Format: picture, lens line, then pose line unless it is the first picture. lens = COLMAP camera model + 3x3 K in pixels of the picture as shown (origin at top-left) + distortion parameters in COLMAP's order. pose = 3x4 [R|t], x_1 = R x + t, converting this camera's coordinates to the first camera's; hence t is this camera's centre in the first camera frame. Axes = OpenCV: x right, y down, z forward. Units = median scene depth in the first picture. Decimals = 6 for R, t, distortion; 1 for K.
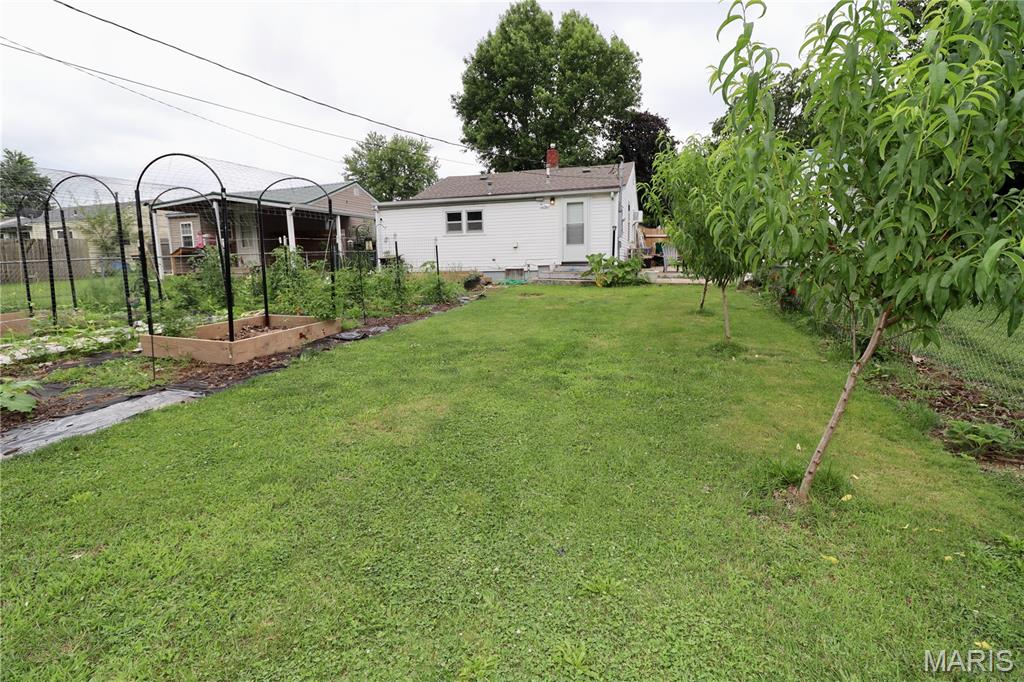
lens RADIAL K [[477.1, 0, 516.1], [0, 477.1, 333.0], [0, 0, 1]] dist [-0.003222, -0.010539]
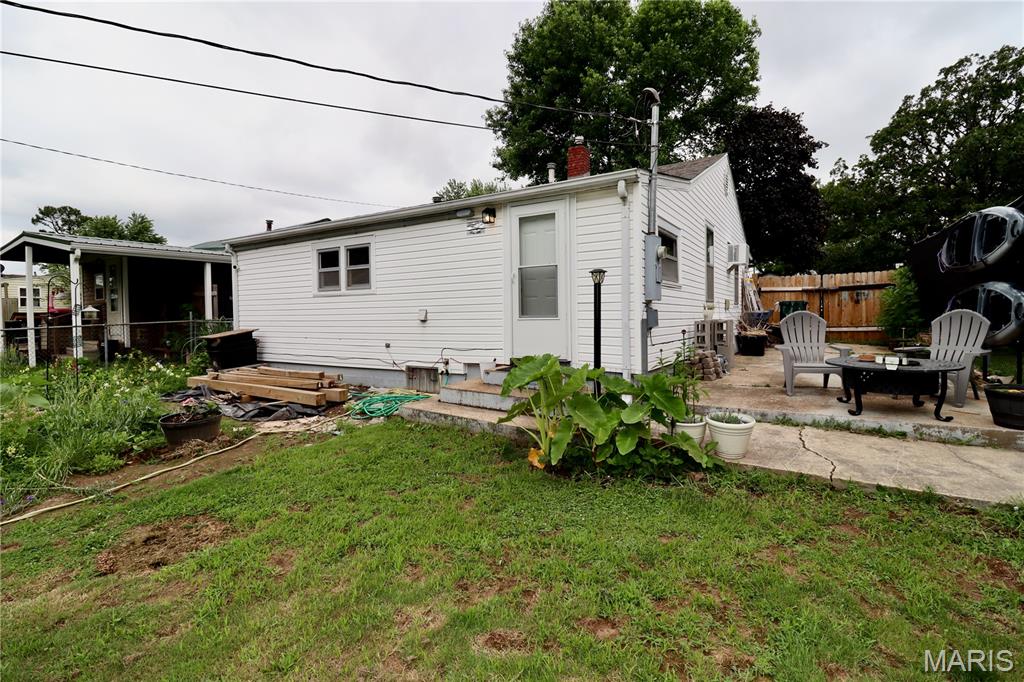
lens RADIAL K [[477.1, 0, 510.4], [0, 477.1, 328.8], [0, 0, 1]] dist [-0.003222, -0.010539]
pose [[0.966029, 0.014043, -0.258052, 0.192628], [-0.043314, 0.993196, -0.108098, -0.122843], [0.254778, 0.115603, 0.960065, 0.569081]]
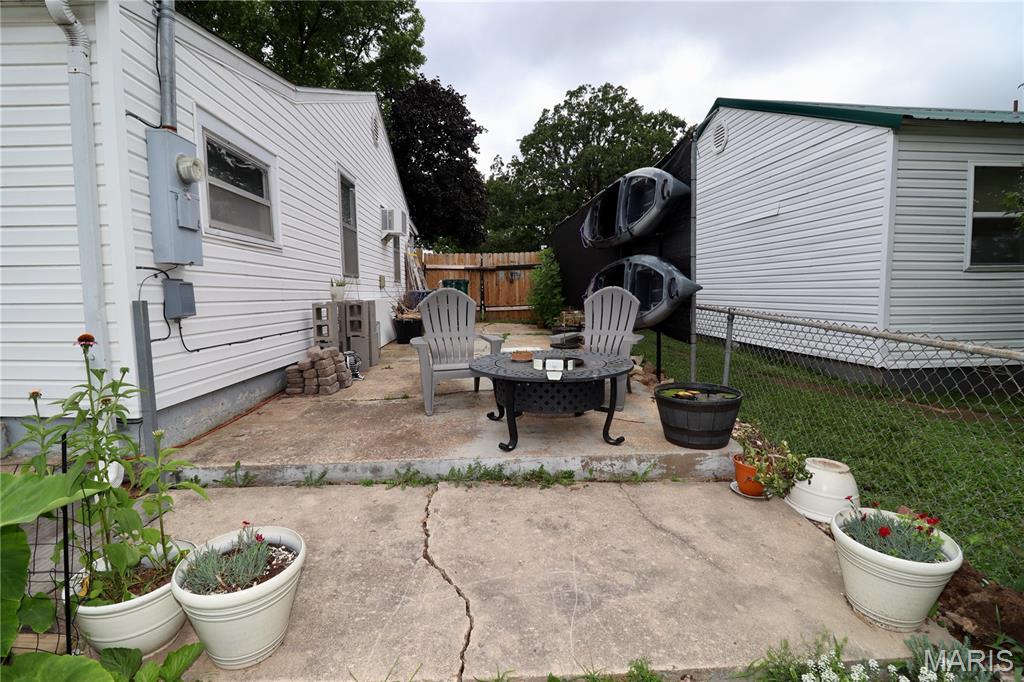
lens RADIAL K [[477.1, 0, 507.8], [0, 477.1, 328.1], [0, 0, 1]] dist [-0.003222, -0.010539]
pose [[0.936348, -0.020095, 0.350497, 0.252768], [0.046755, 0.996605, -0.067768, -0.143985], [-0.347946, 0.079842, 0.934109, 0.718252]]
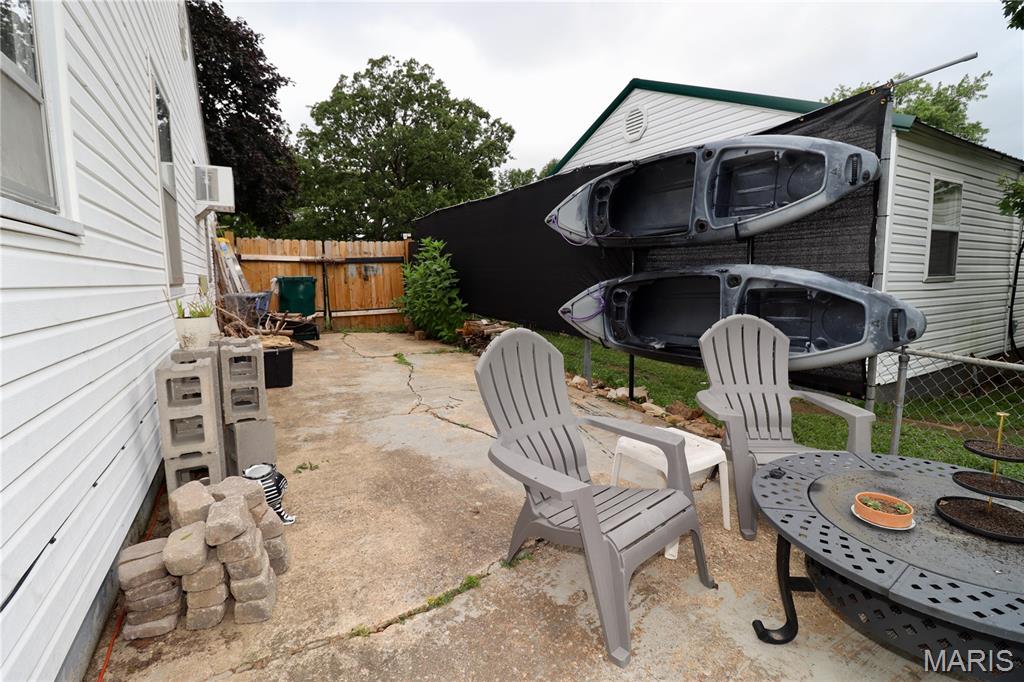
lens RADIAL K [[477.1, 0, 512.7], [0, 477.1, 331.6], [0, 0, 1]] dist [-0.003222, -0.010539]
pose [[0.692001, -0.070349, 0.718461, 0.220364], [0.102660, 0.994715, -0.001480, -0.184511], [-0.714560, 0.074781, 0.695566, 0.884918]]
